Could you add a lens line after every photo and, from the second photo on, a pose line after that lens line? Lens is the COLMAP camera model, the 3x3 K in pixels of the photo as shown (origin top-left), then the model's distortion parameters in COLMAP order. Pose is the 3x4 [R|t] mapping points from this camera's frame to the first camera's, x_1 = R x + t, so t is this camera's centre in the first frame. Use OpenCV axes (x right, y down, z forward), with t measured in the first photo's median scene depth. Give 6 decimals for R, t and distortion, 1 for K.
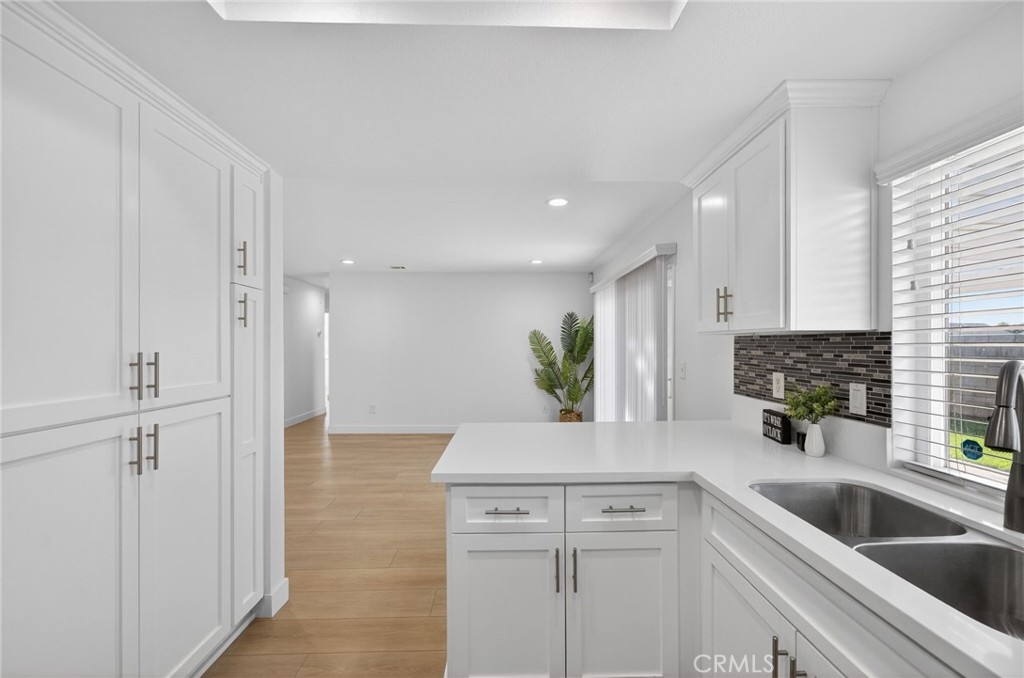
lens RADIAL K [[407.0, 0, 515.6], [0, 407.0, 343.9], [0, 0, 1]] dist [-0.000622, 0.000195]
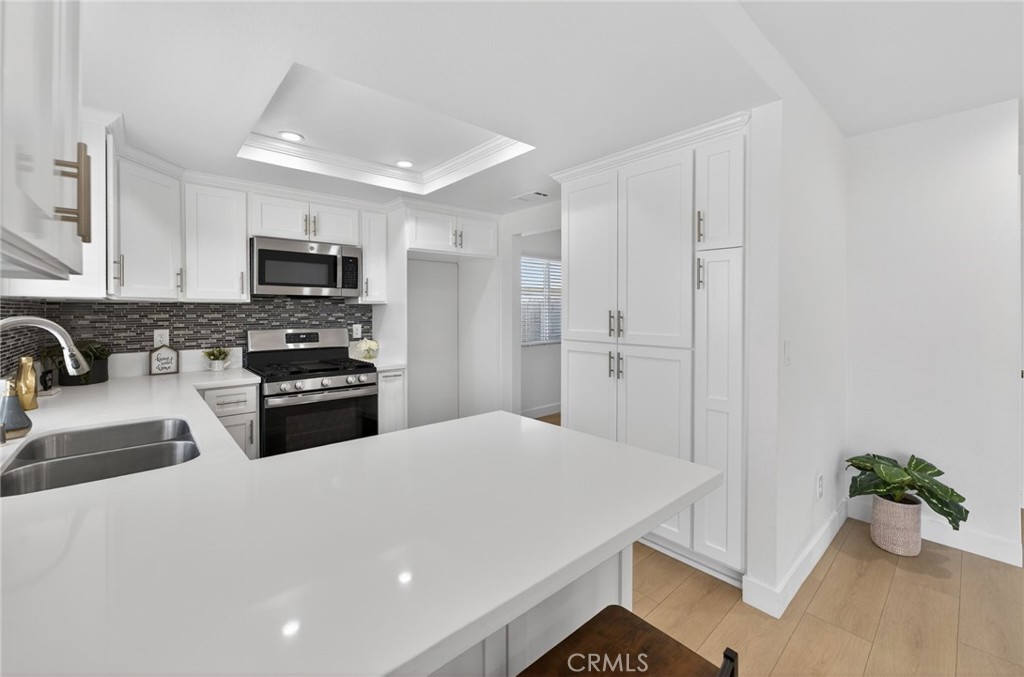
lens RADIAL K [[410.5, 0, 509.0], [0, 410.5, 311.6], [0, 0, 1]] dist [0.000308, 0.000190]
pose [[-0.763228, 0.004996, -0.646109, 0.456910], [0.003918, 0.999988, 0.003104, 0.011747], [0.646117, -0.000163, -0.763239, 1.545699]]
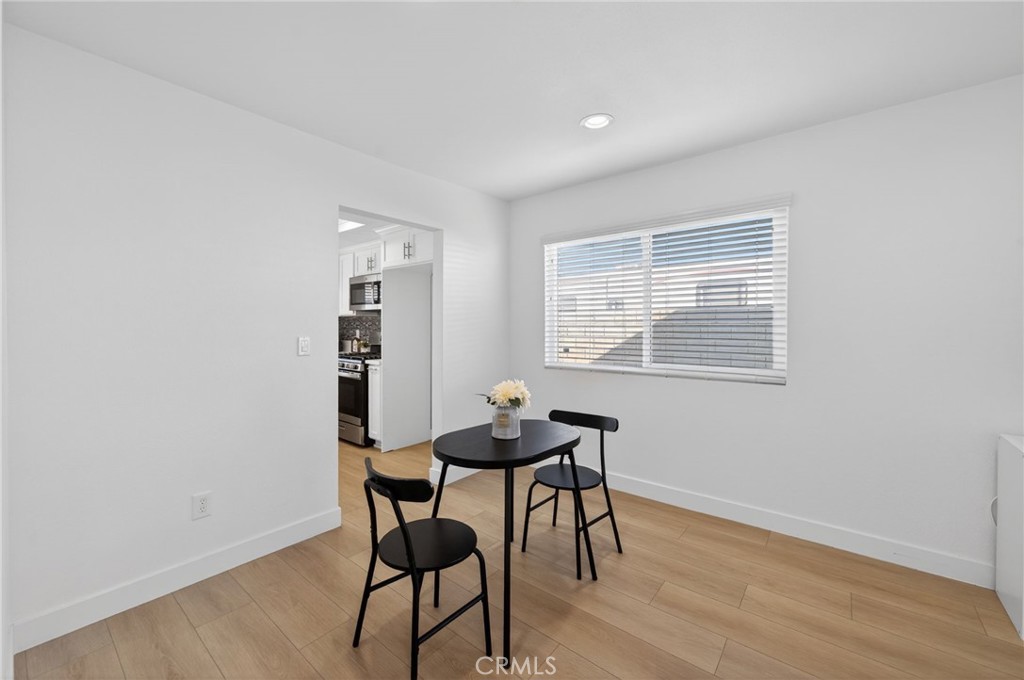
lens RADIAL K [[413.5, 0, 511.0], [0, 413.5, 337.5], [0, 0, 1]] dist [0.000246, 0.001151]
pose [[-0.753570, -0.019740, 0.657071, -2.492157], [-0.000249, 0.999558, 0.029743, 0.042214], [-0.657368, 0.022249, -0.753241, 1.094793]]
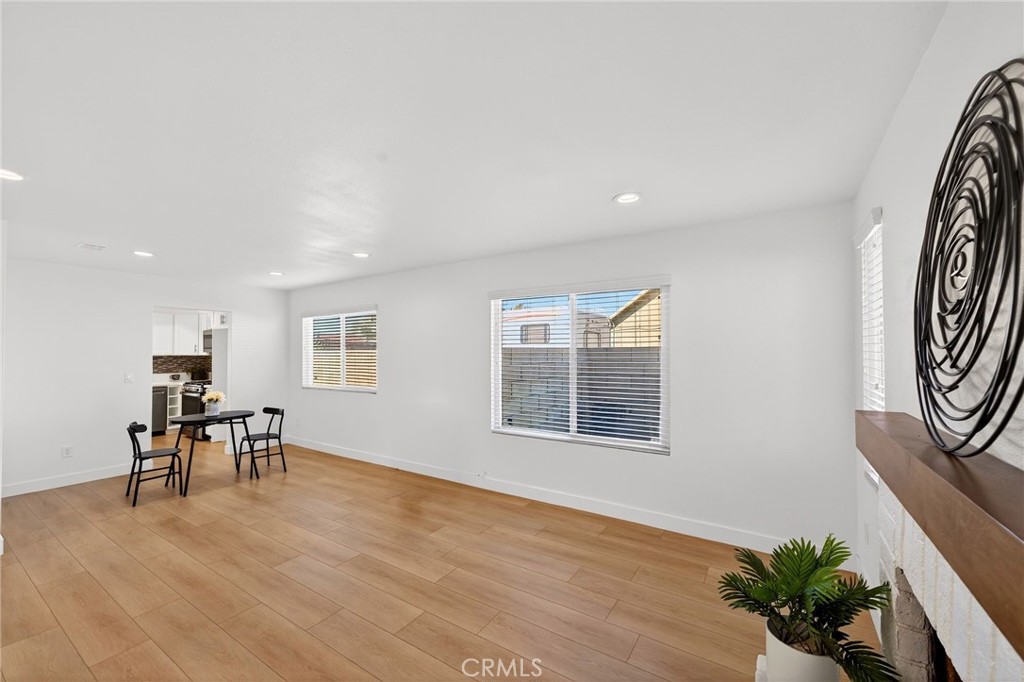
lens RADIAL K [[407.3, 0, 510.6], [0, 407.3, 346.2], [0, 0, 1]] dist [-0.000127, 0.000280]
pose [[-0.819975, 0.009774, 0.572316, -4.753113], [0.004430, 0.999933, -0.010731, -0.060570], [-0.572382, -0.006264, -0.819963, 1.300622]]
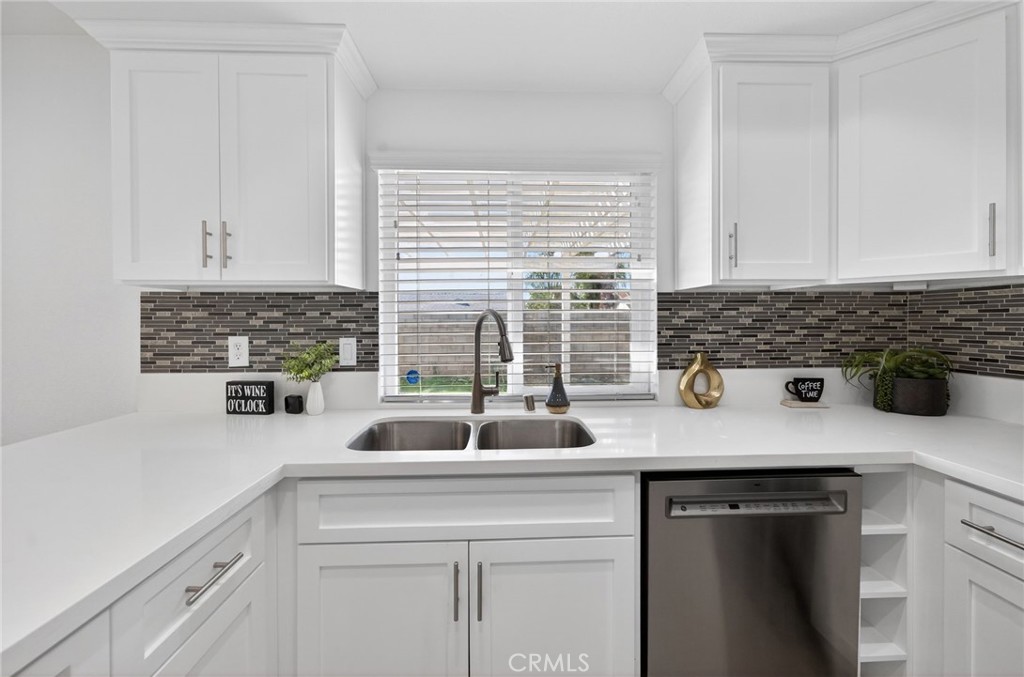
lens RADIAL K [[416.7, 0, 513.3], [0, 416.7, 318.6], [0, 0, 1]] dist [0.003109, 0.000551]
pose [[-0.016033, 0.003578, 0.999865, -0.257428], [0.005546, 0.999979, -0.003489, 0.043255], [-0.999856, 0.005489, -0.016052, 0.475806]]
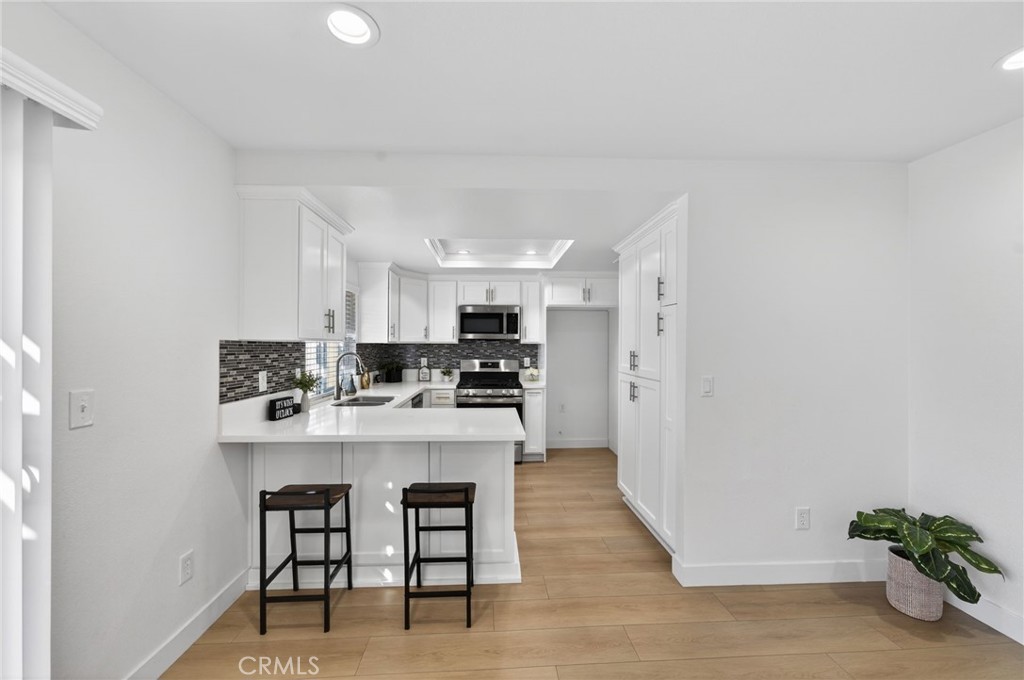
lens RADIAL K [[407.0, 0, 515.6], [0, 407.0, 344.9], [0, 0, 1]] dist [-0.000622, 0.000195]
pose [[-0.999293, 0.001360, -0.037564, -0.101511], [0.001414, 0.999998, -0.001432, -0.009103], [0.037562, -0.001484, -0.999293, 2.492991]]
